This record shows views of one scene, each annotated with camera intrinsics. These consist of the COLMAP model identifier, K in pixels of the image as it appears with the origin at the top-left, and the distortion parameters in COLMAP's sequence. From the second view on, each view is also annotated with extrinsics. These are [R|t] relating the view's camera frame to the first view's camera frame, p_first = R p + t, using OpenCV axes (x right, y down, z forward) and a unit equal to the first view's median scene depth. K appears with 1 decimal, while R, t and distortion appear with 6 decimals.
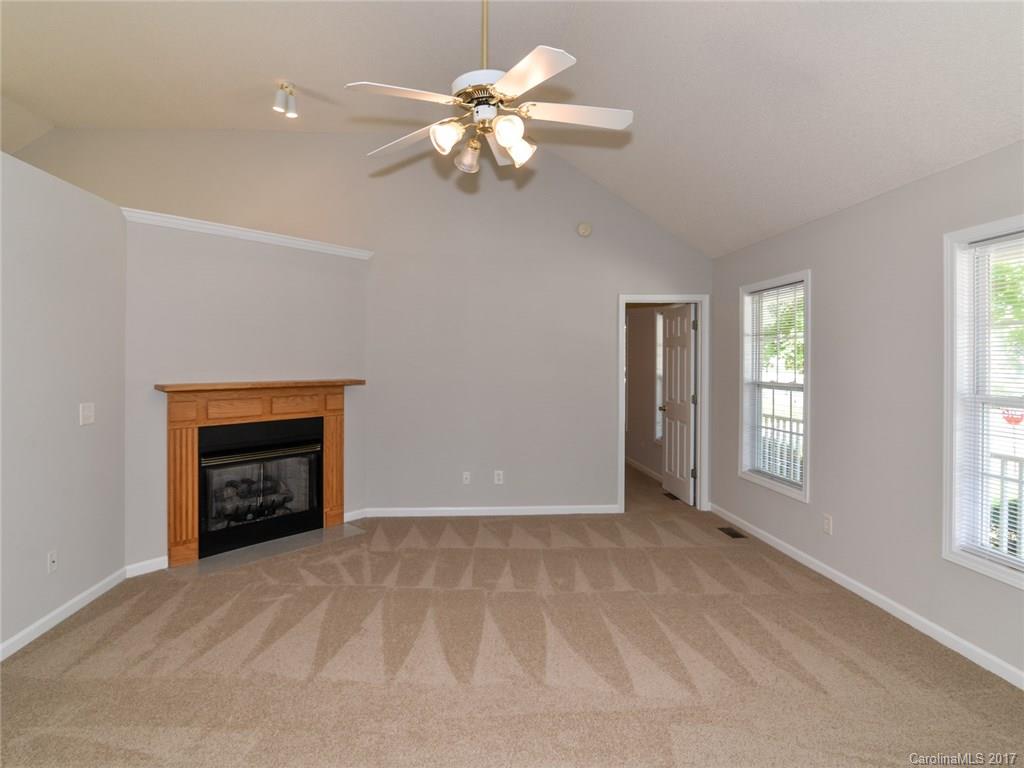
lens RADIAL K [[530.7, 0, 511.1], [0, 530.7, 366.6], [0, 0, 1]] dist [-0.015563, 0.000861]
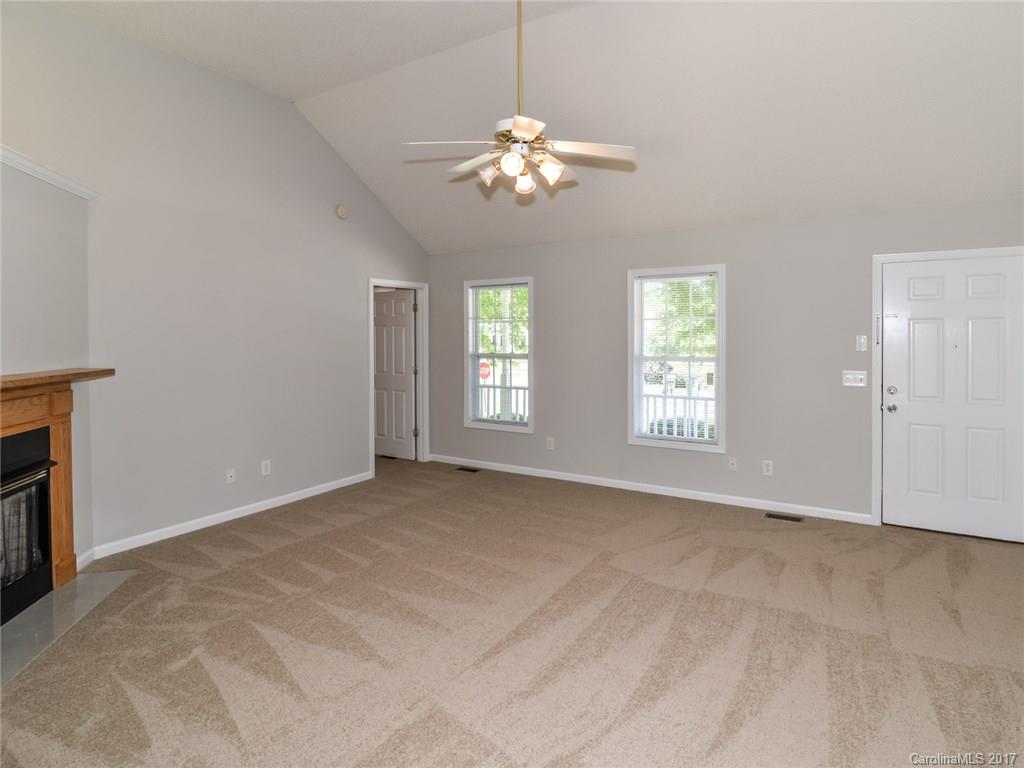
lens RADIAL K [[503.2, 0, 564.9], [0, 503.2, 349.8], [0, 0, 1]] dist [-0.014694, 0.000814]
pose [[0.571591, -0.026538, 0.820109, -0.473093], [0.010841, 0.999634, 0.024792, -0.010483], [-0.820467, -0.005280, 0.571670, 0.099265]]
